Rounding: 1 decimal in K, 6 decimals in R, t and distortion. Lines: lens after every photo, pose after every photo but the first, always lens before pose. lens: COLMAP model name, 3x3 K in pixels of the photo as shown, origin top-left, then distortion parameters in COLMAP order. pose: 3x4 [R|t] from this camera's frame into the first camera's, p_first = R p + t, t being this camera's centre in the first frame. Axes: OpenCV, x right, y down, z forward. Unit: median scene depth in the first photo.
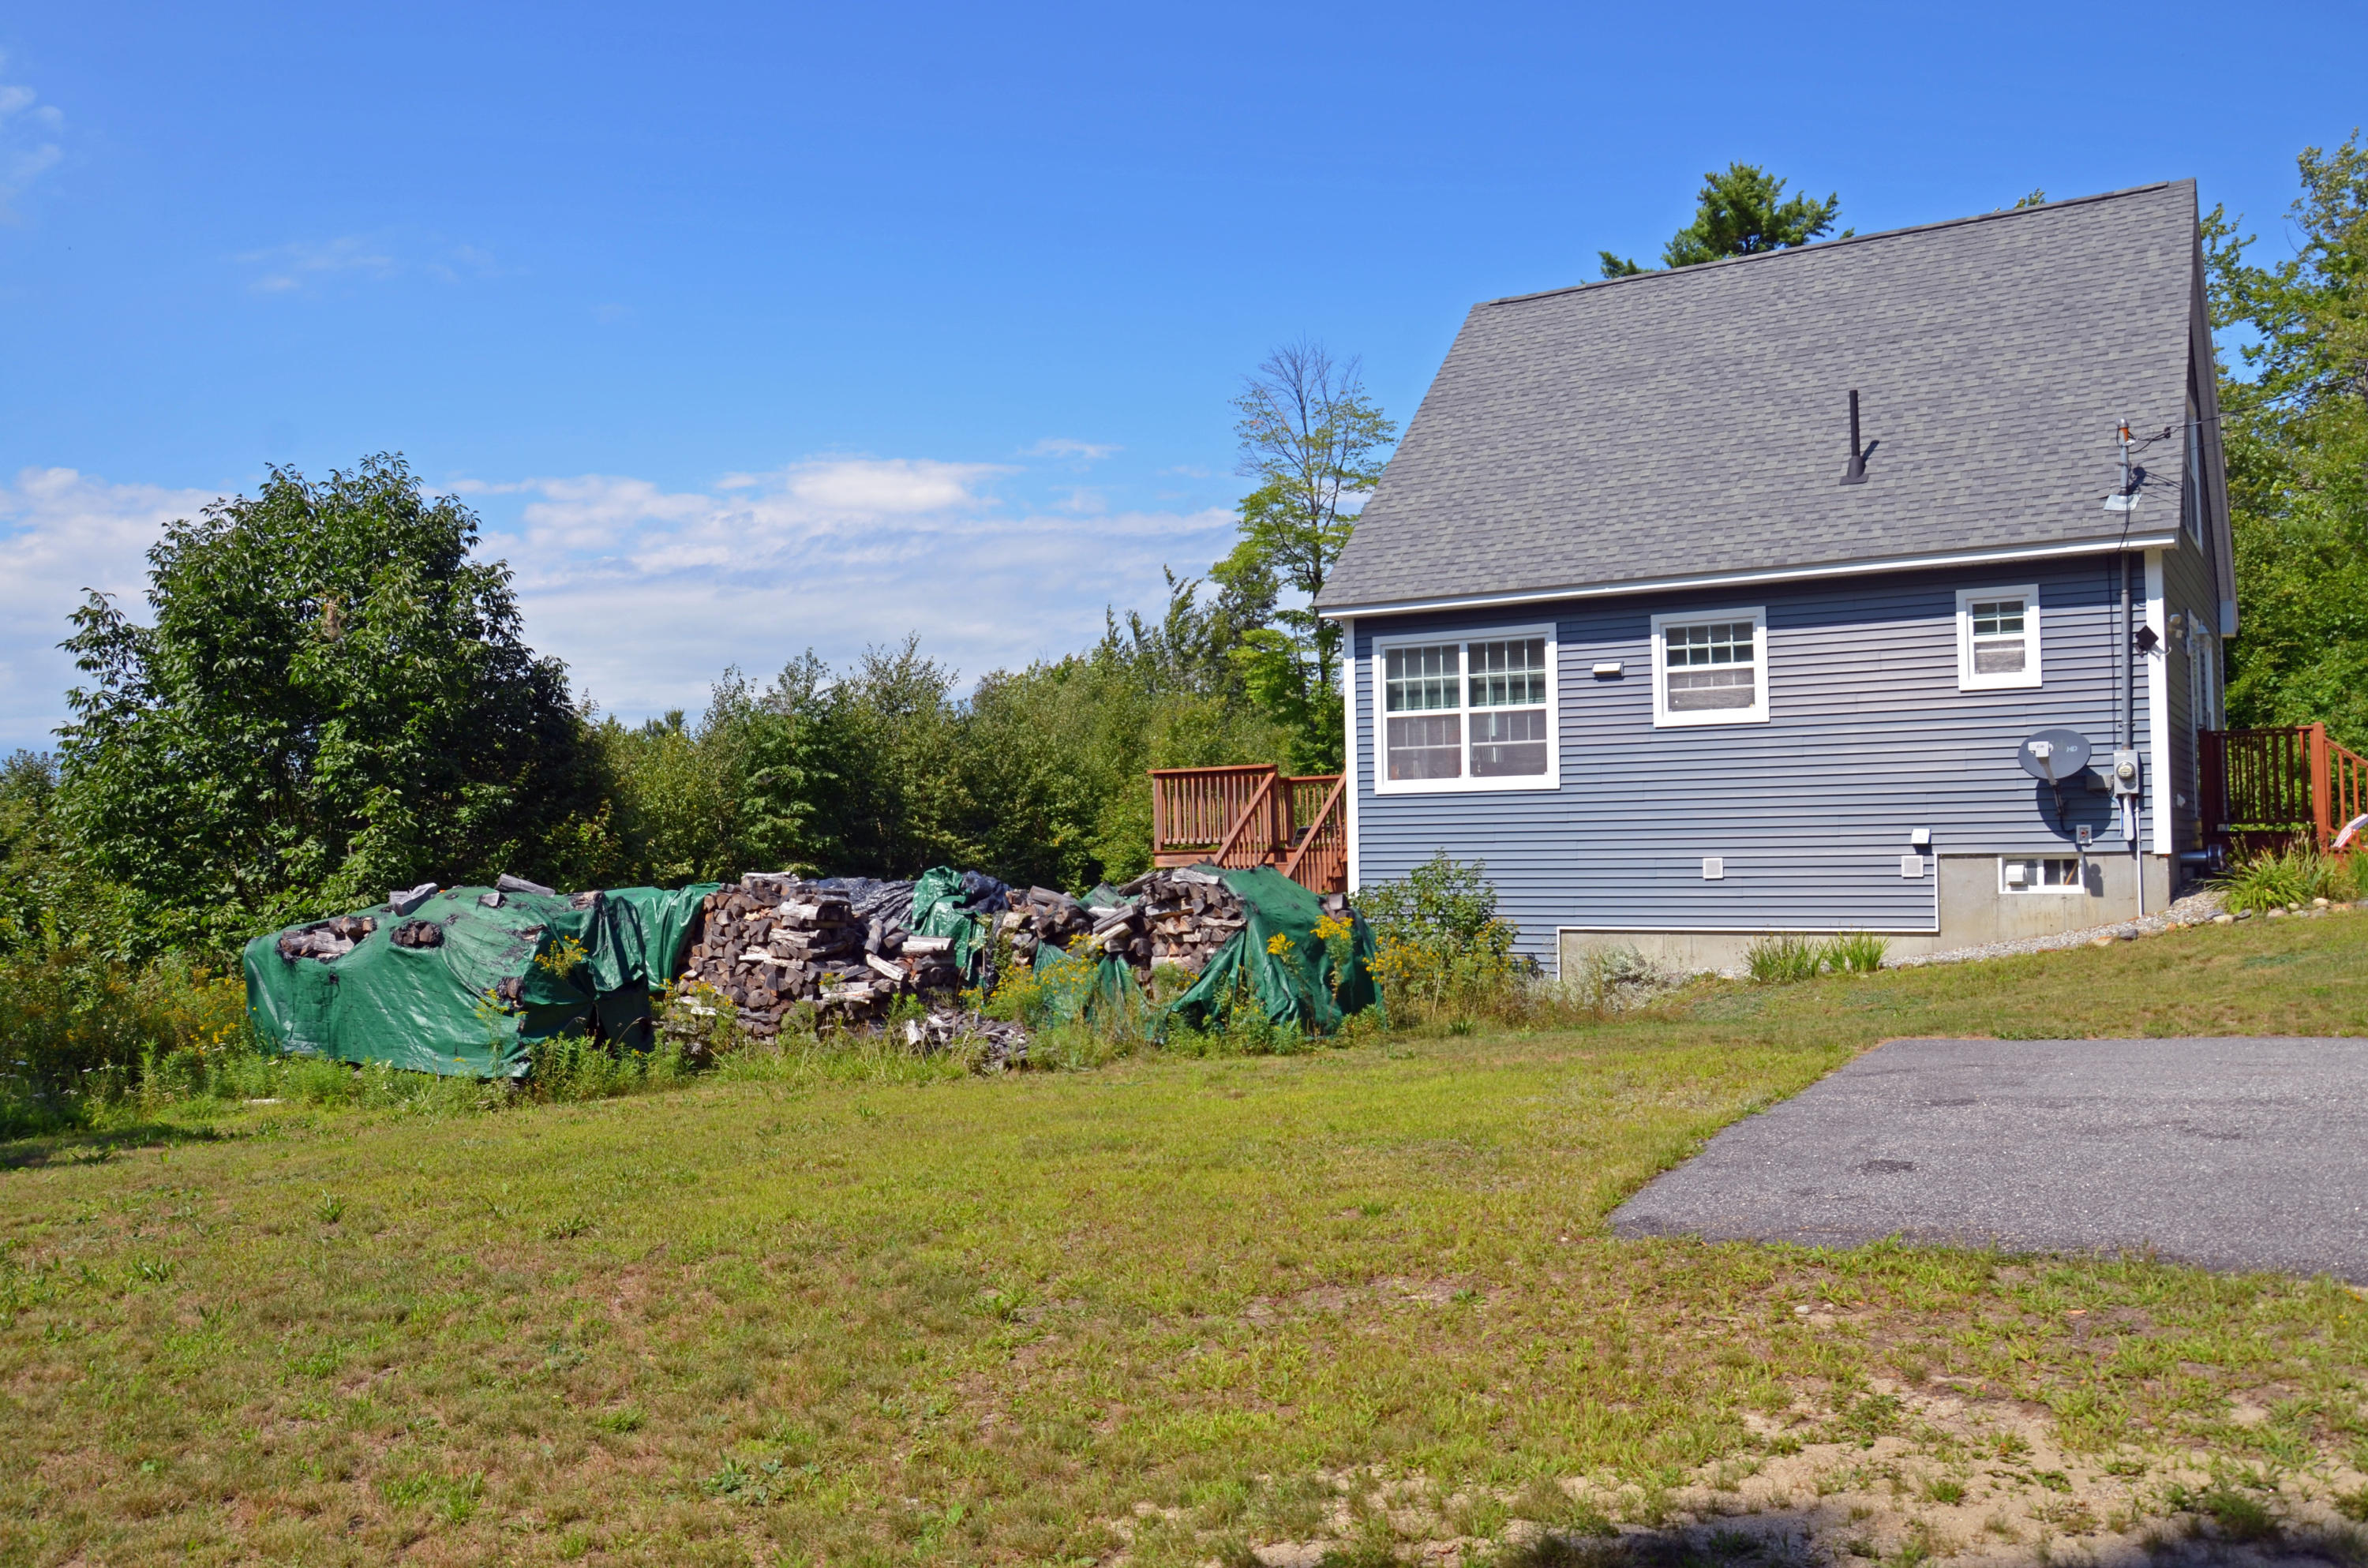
lens RADIAL K [[1849.3, 0, 1161.4], [0, 1849.3, 778.5], [0, 0, 1]] dist [-0.157021, 0.121403]
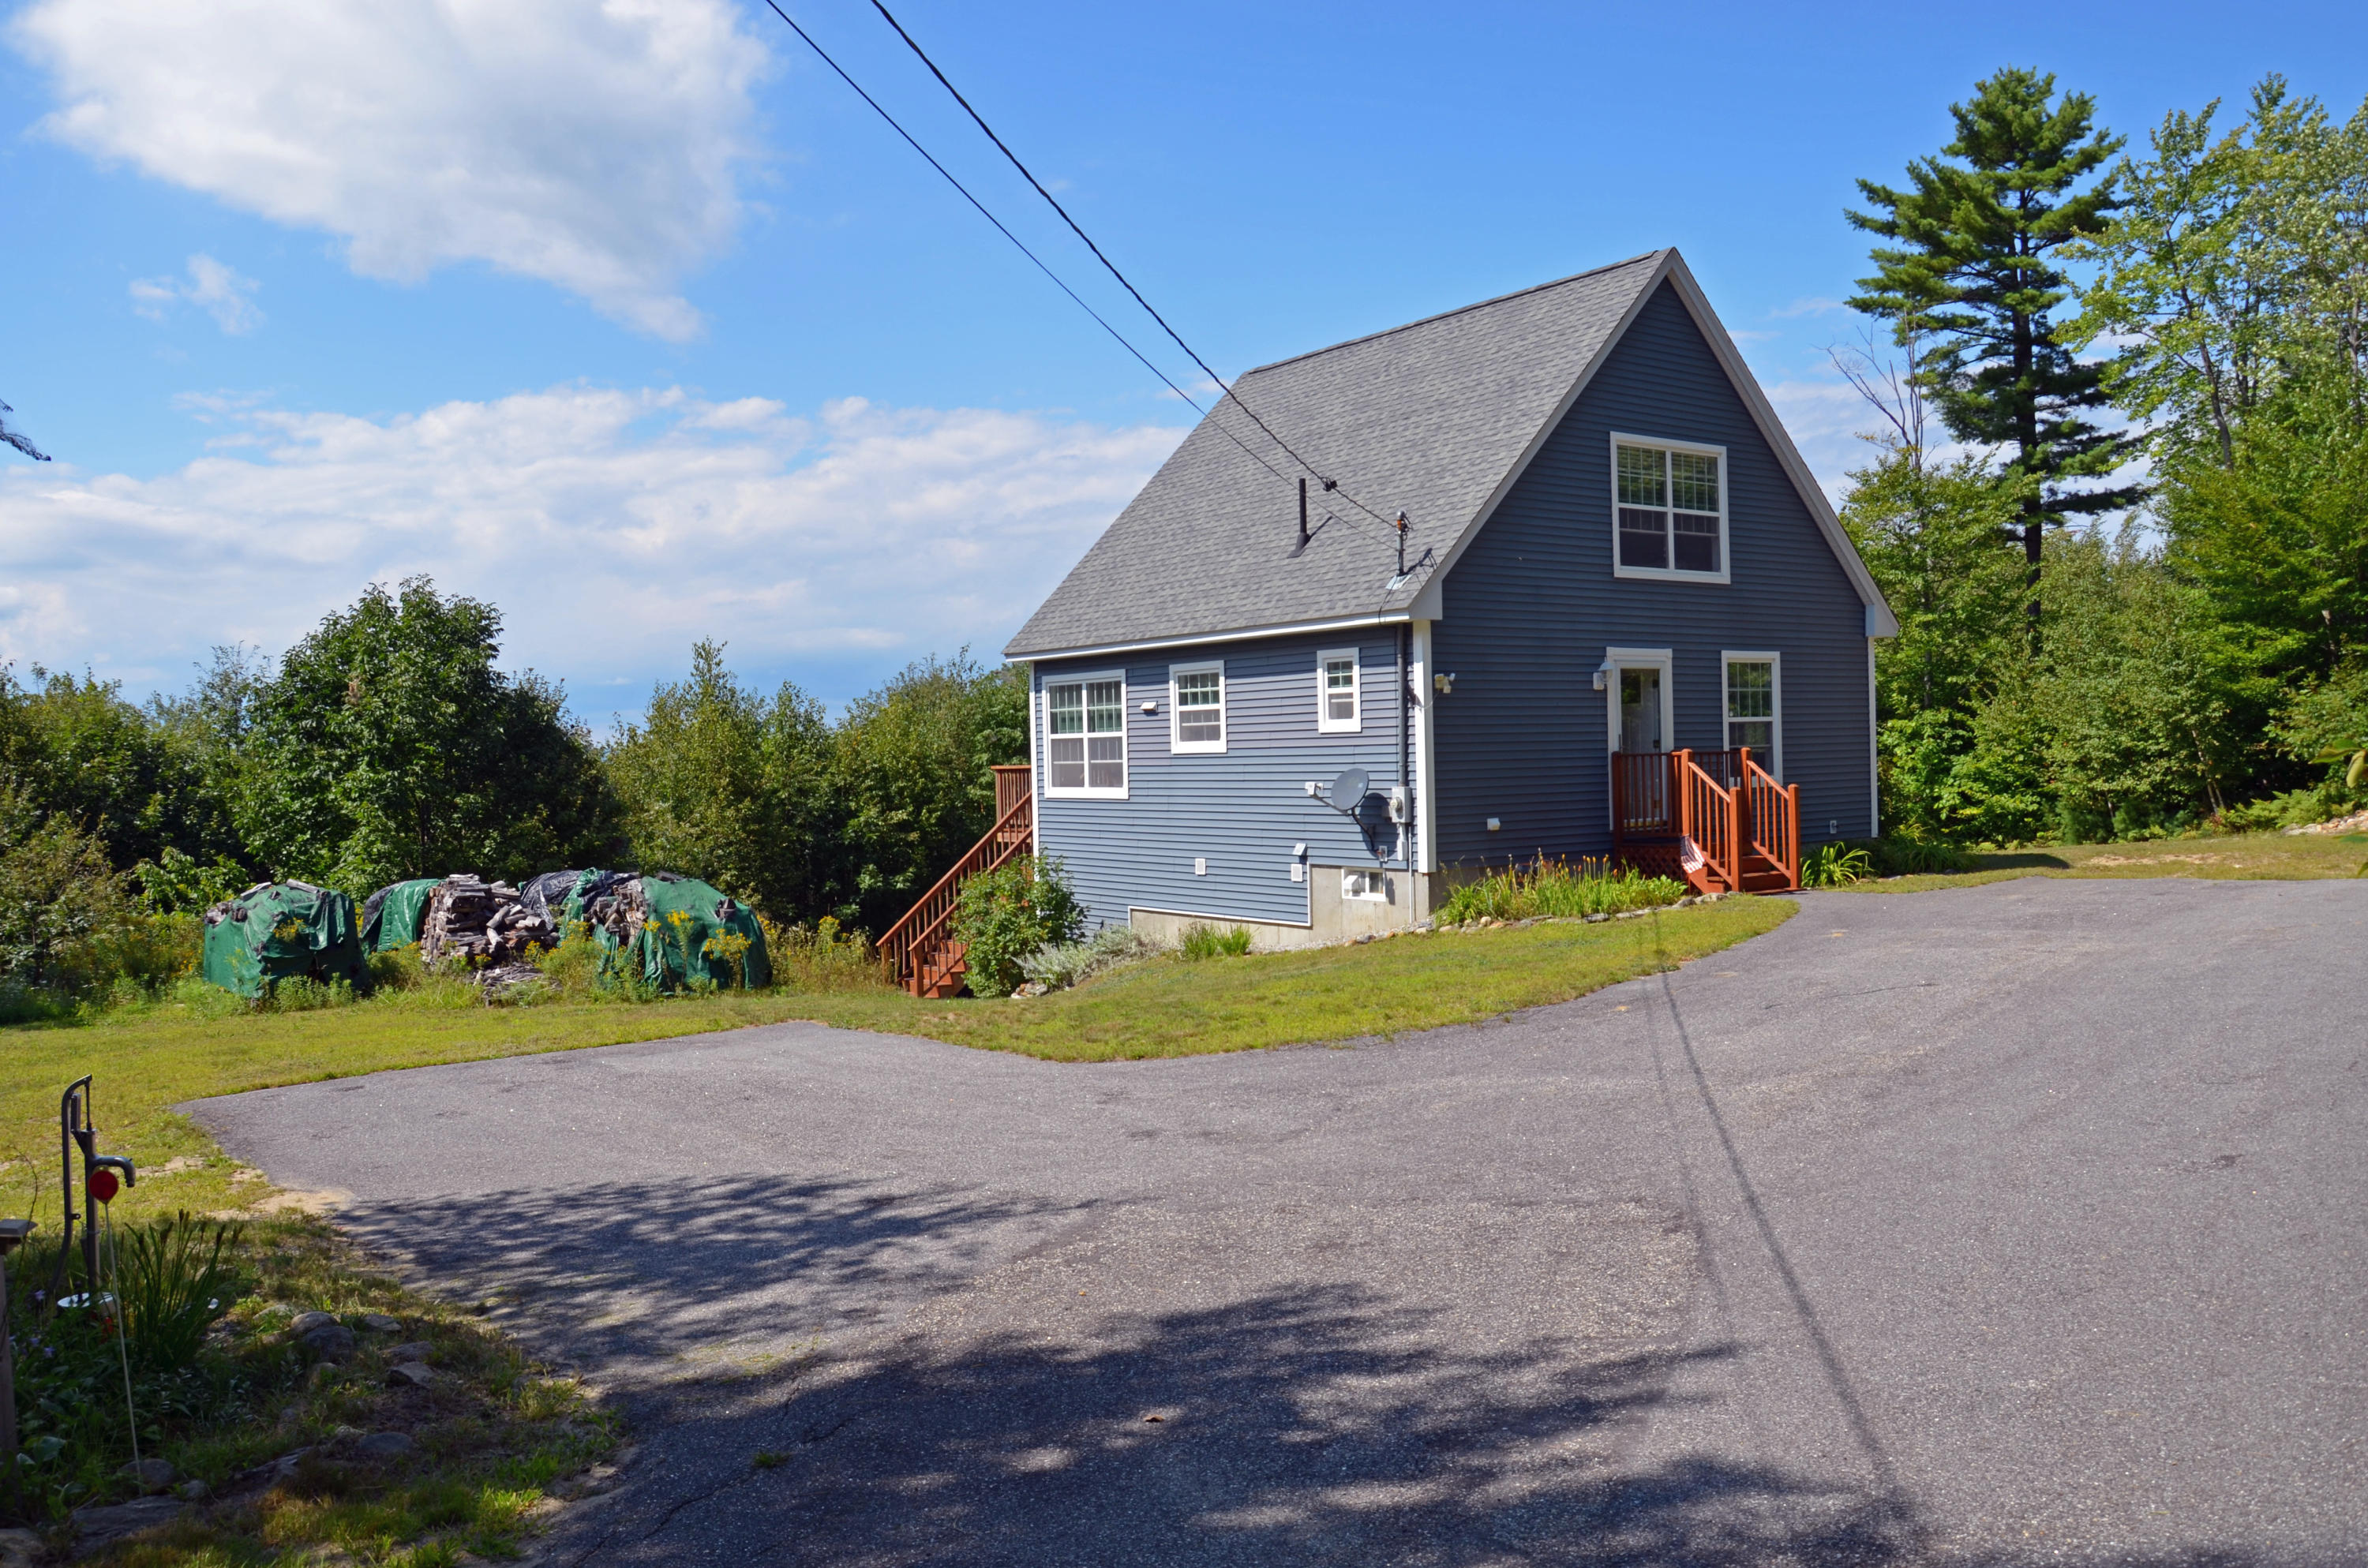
lens RADIAL K [[1849.3, 0, 1161.4], [0, 1849.3, 778.5], [0, 0, 1]] dist [-0.157021, 0.121403]
pose [[0.930314, -0.003400, -0.366748, 0.743917], [0.025738, 0.998097, 0.056035, -0.084150], [0.365859, -0.061570, 0.928631, -0.199954]]
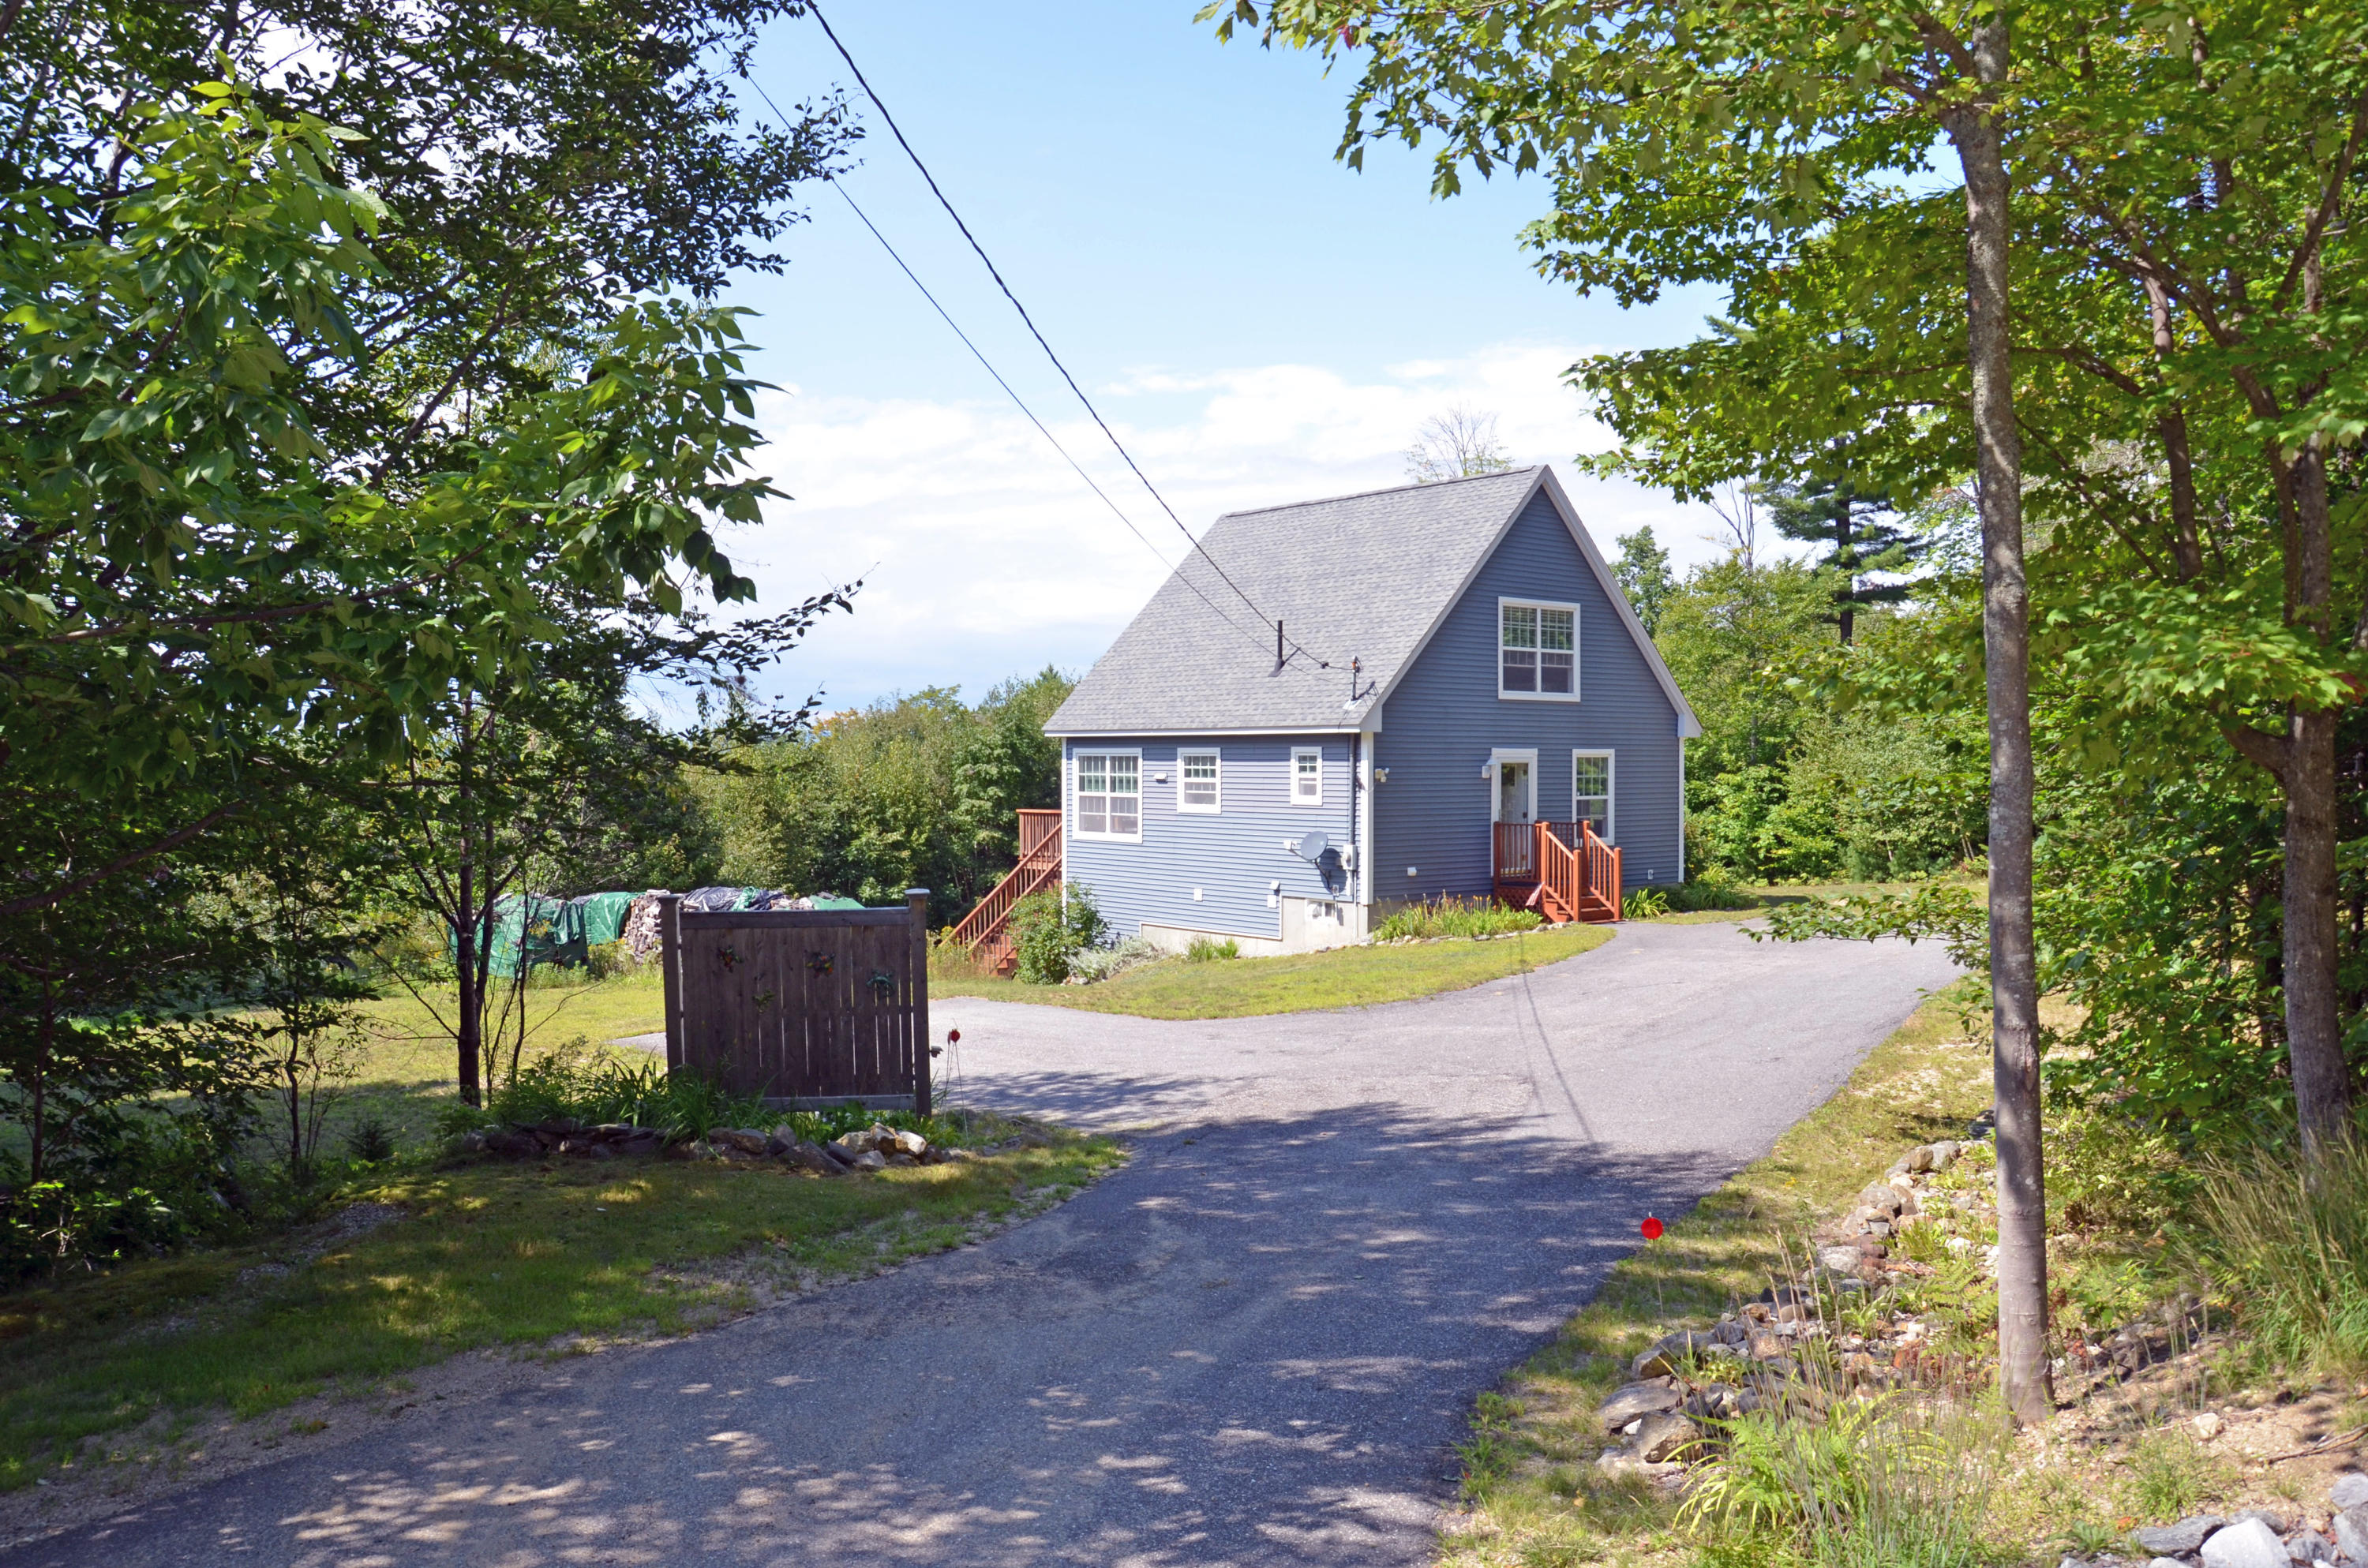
lens RADIAL K [[1849.3, 0, 1161.4], [0, 1849.3, 778.5], [0, 0, 1]] dist [-0.157021, 0.121403]
pose [[0.952857, 0.017941, -0.302889, 0.802118], [-0.001621, 0.998537, 0.054046, -0.158283], [0.303416, -0.051007, 0.951492, -0.700944]]
